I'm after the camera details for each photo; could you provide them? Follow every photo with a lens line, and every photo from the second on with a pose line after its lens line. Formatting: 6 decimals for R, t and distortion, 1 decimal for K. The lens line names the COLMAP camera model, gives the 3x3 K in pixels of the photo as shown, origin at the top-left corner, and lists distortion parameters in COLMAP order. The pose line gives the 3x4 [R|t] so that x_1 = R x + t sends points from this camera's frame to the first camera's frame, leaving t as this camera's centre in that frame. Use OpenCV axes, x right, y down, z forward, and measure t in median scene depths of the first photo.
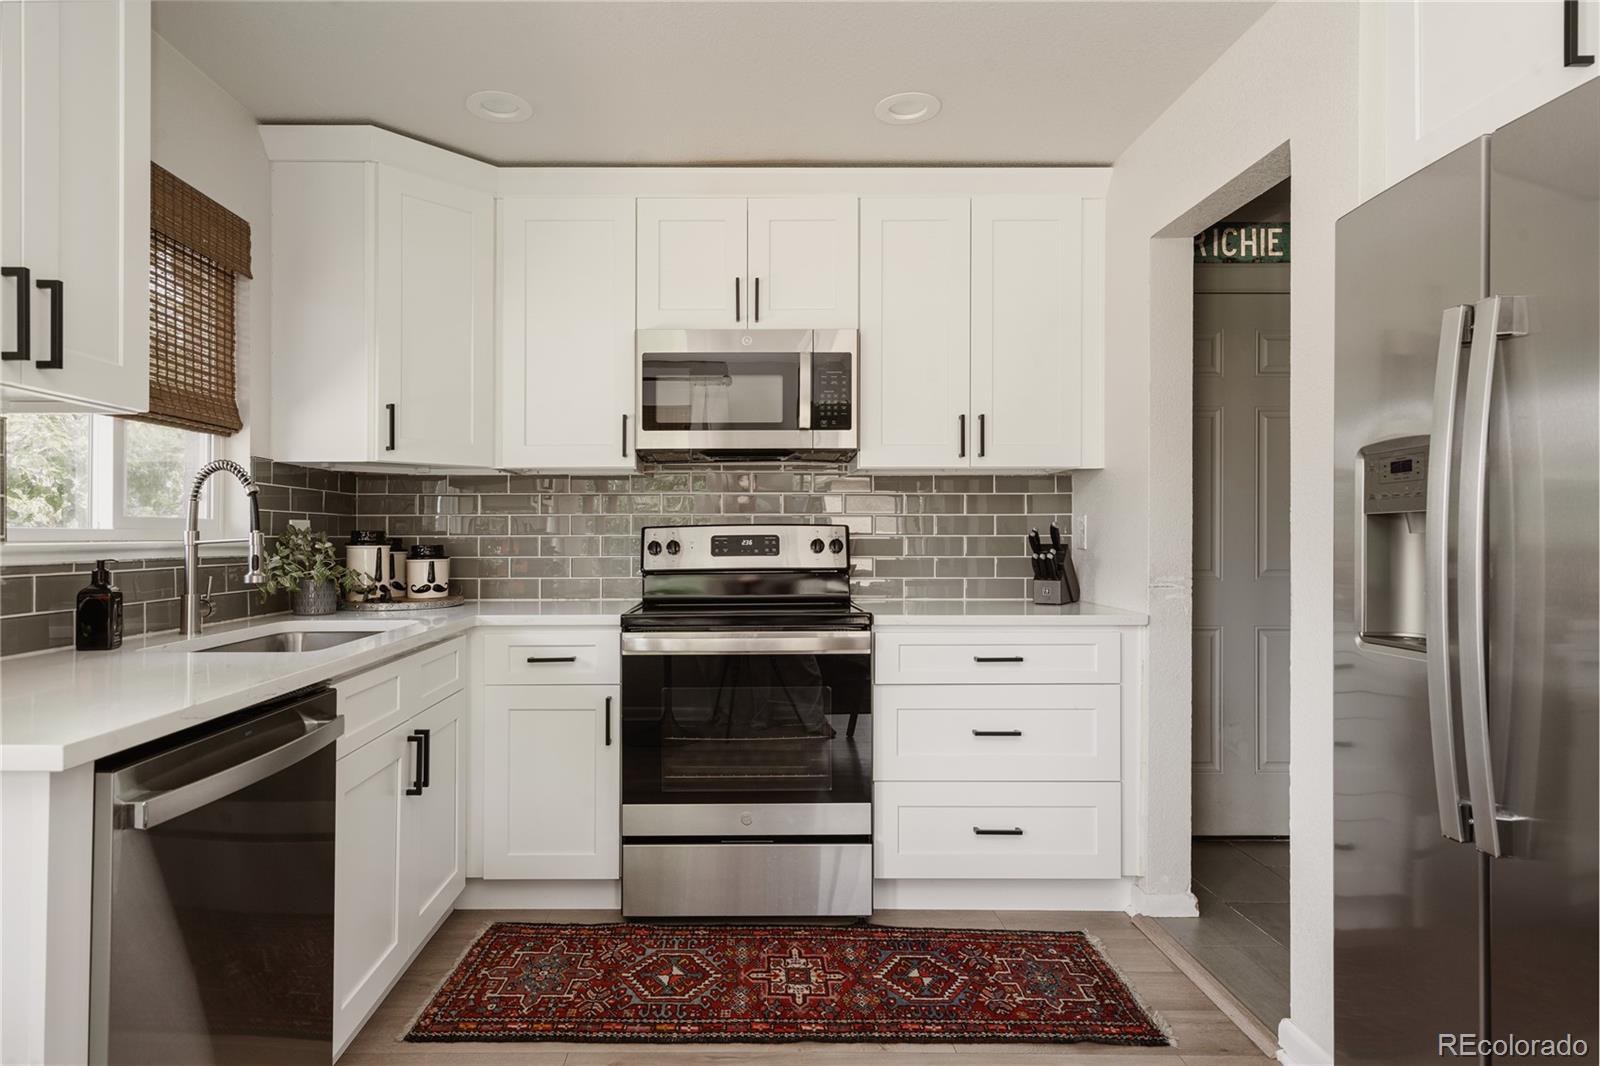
lens RADIAL K [[938.5, 0, 772.2], [0, 938.5, 519.2], [0, 0, 1]] dist [0.008673, 0.000765]
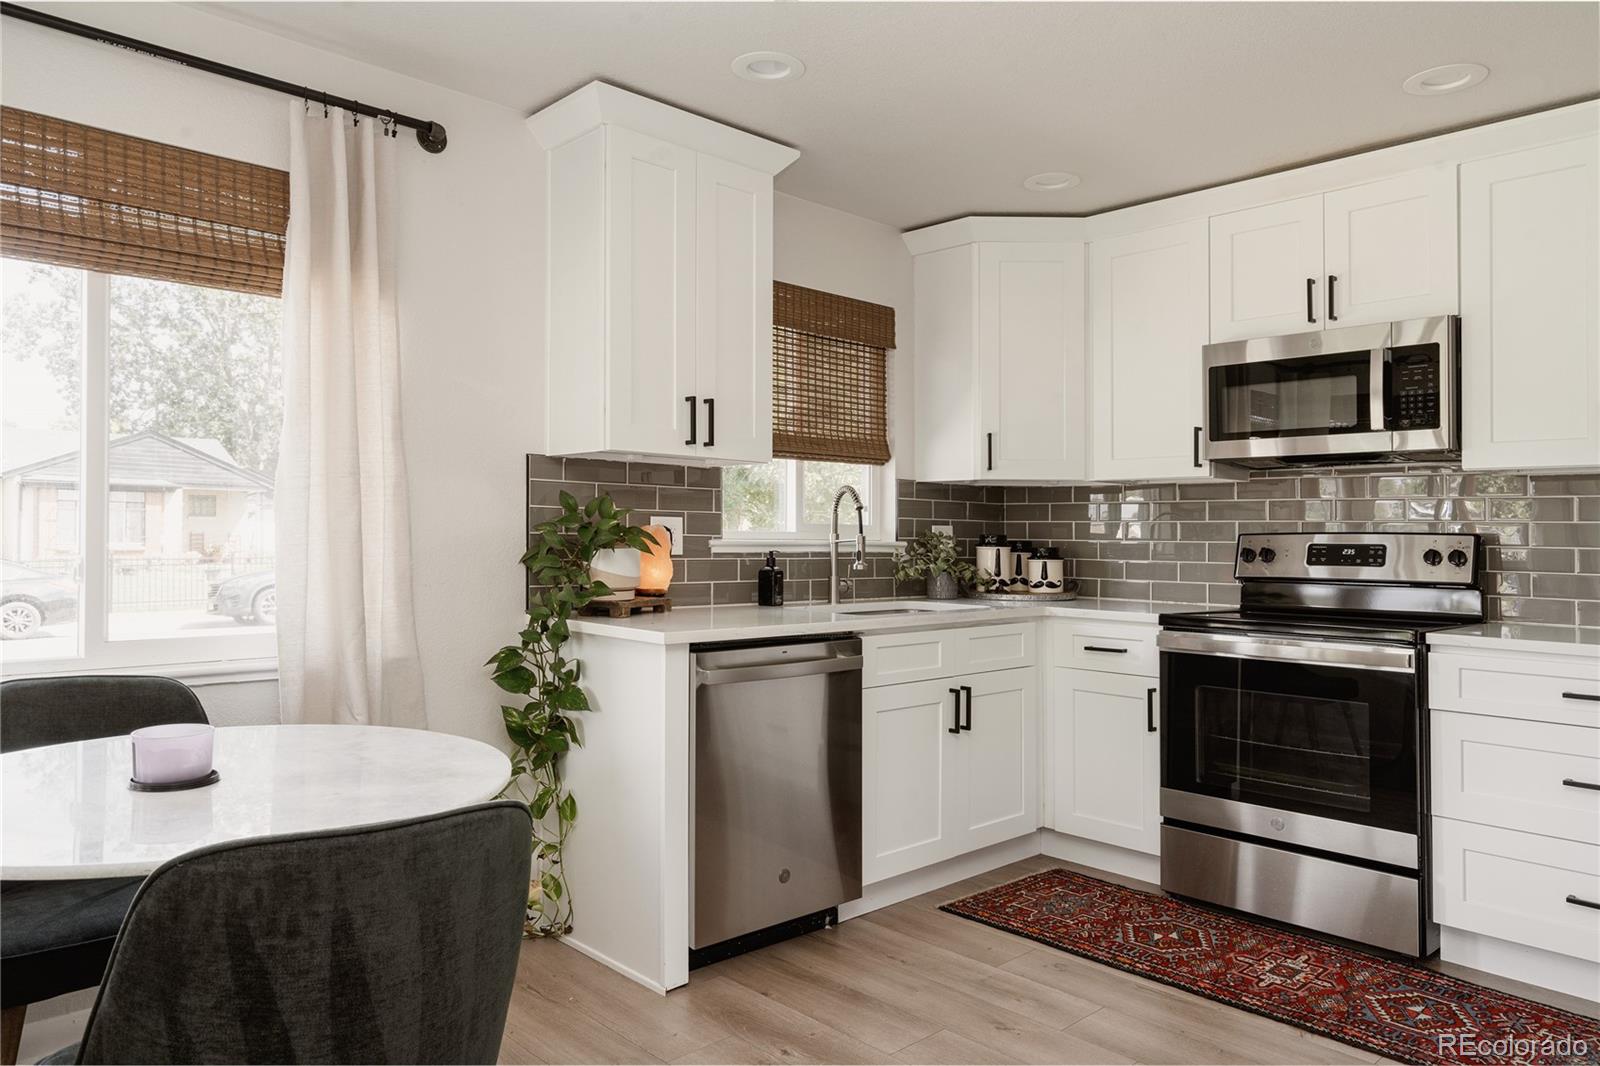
lens RADIAL K [[1092.7, 0, 797.2], [0, 1092.7, 522.7], [0, 0, 1]] dist [0.006880, -0.000349]
pose [[0.701853, 0.001845, -0.712320, 0.459695], [-0.001490, 0.999998, 0.001122, -0.005667], [0.712321, 0.000273, 0.701854, -0.200981]]
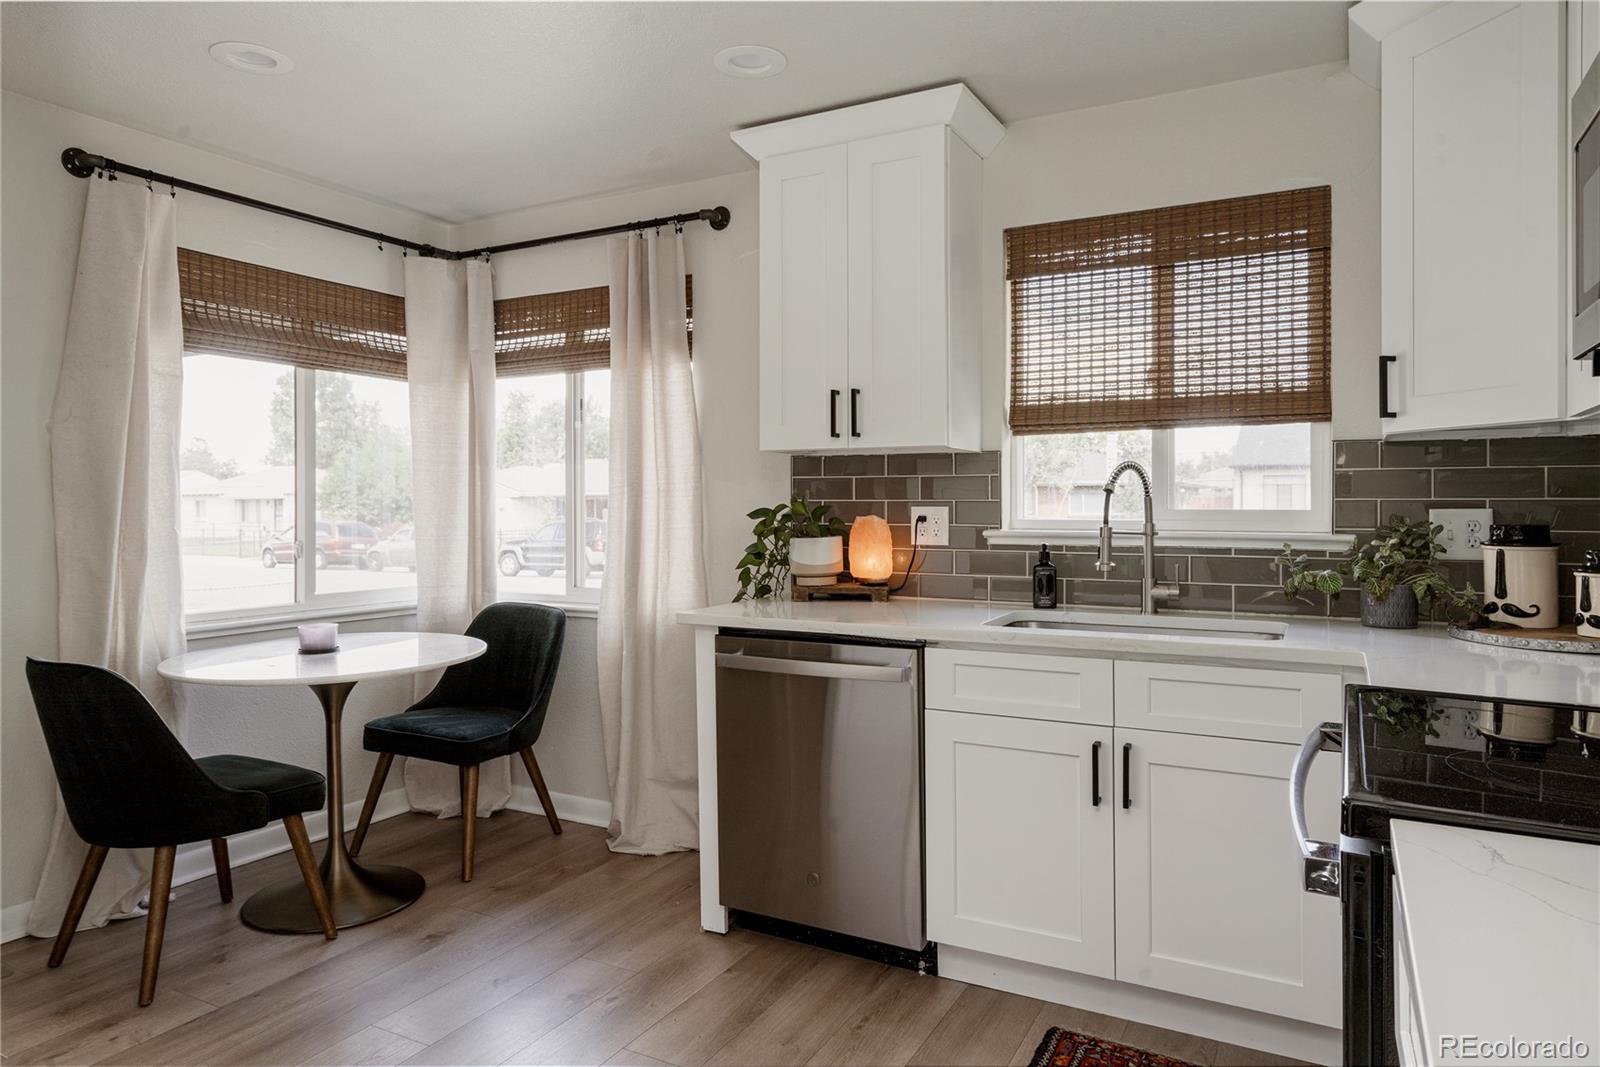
lens RADIAL K [[987.0, 0, 783.2], [0, 987.0, 522.7], [0, 0, 1]] dist [0.005823, 0.004401]
pose [[-0.459241, 0.018776, -0.888113, 0.528850], [0.017737, 0.999771, 0.011965, -0.008738], [0.888135, -0.010258, -0.459469, 0.963827]]
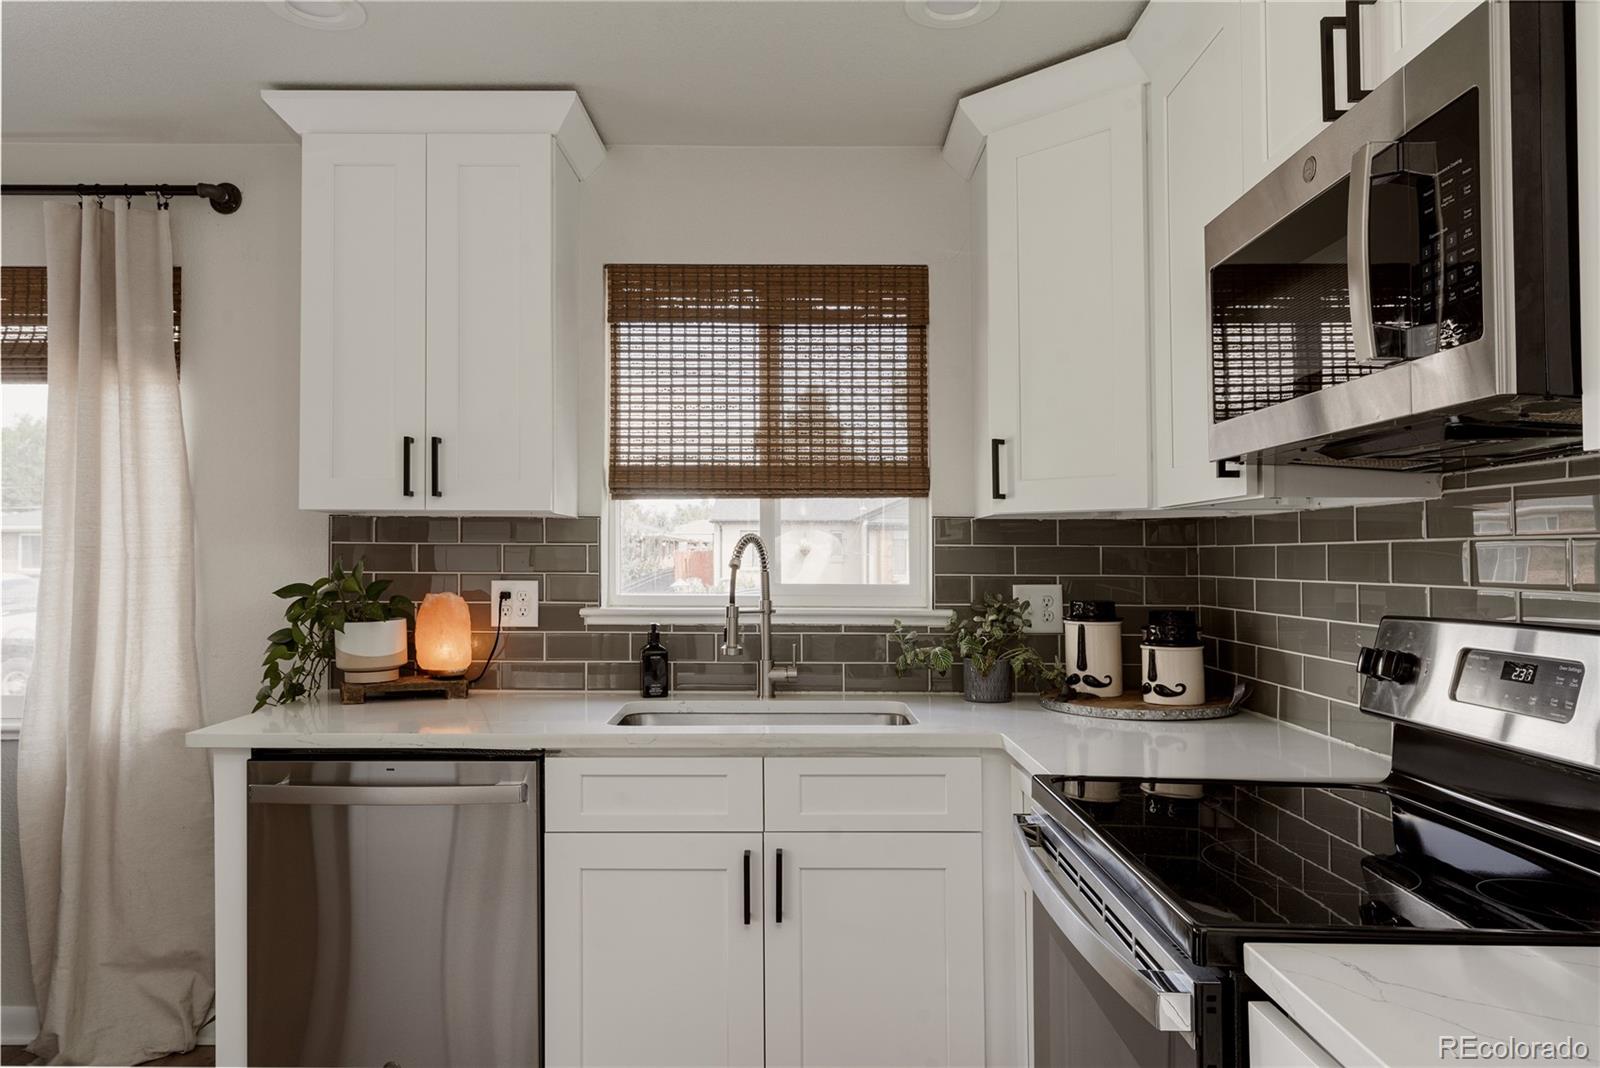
lens RADIAL K [[1092.7, 0, 771.0], [0, 1092.7, 540.8], [0, 0, 1]] dist [0.006880, -0.000349]
pose [[0.008997, -0.014035, -0.999861, 0.497948], [0.013479, 0.999812, -0.013913, -0.030729], [0.999869, -0.013352, 0.009185, 0.830944]]
